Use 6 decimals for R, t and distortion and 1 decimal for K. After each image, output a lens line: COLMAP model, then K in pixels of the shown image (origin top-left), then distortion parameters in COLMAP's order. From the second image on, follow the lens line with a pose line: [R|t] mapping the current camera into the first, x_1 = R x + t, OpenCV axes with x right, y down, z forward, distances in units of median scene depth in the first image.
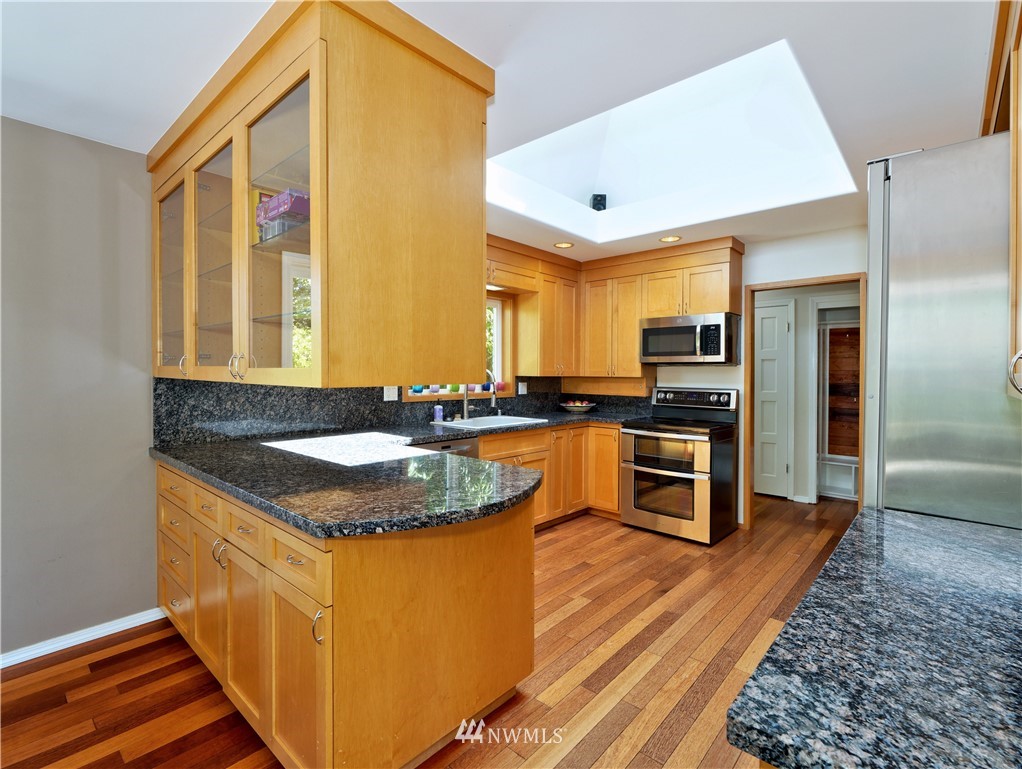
lens RADIAL K [[492.0, 0, 511.5], [0, 492.0, 380.4], [0, 0, 1]] dist [0.009058, -0.000914]
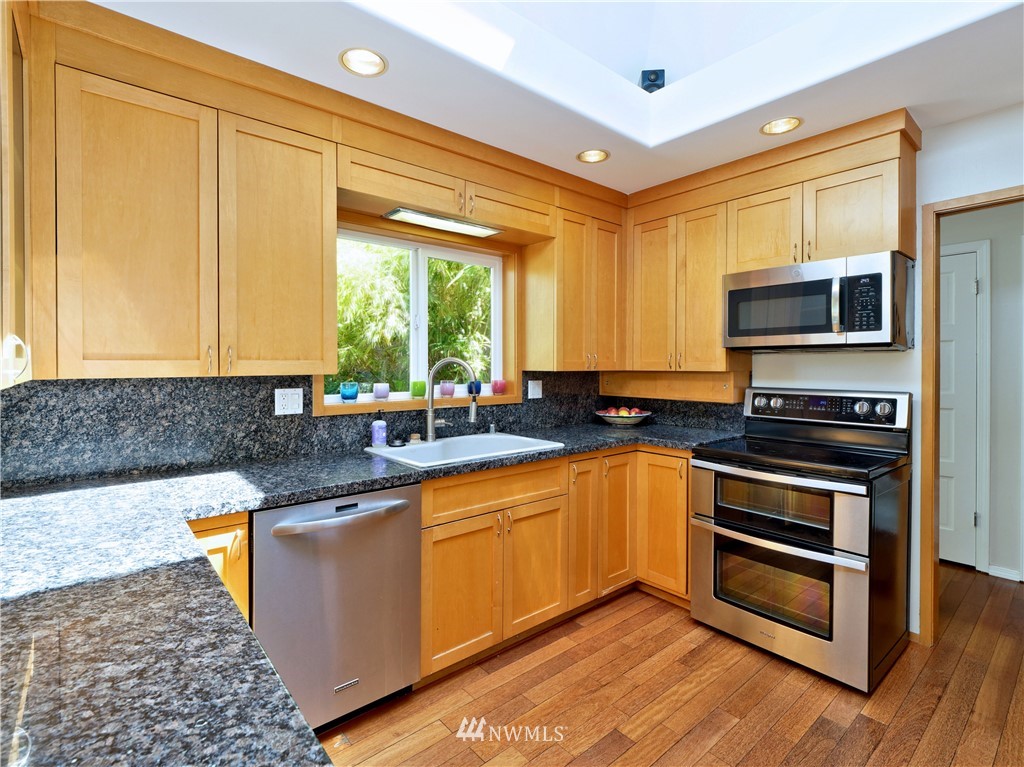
lens RADIAL K [[493.0, 0, 512.5], [0, 493.0, 379.4], [0, 0, 1]] dist [0.009058, -0.000914]
pose [[0.990835, -0.004222, -0.135010, 0.090078], [0.005882, 0.999912, 0.011898, -0.005955], [0.134948, -0.012583, 0.990773, 0.381448]]
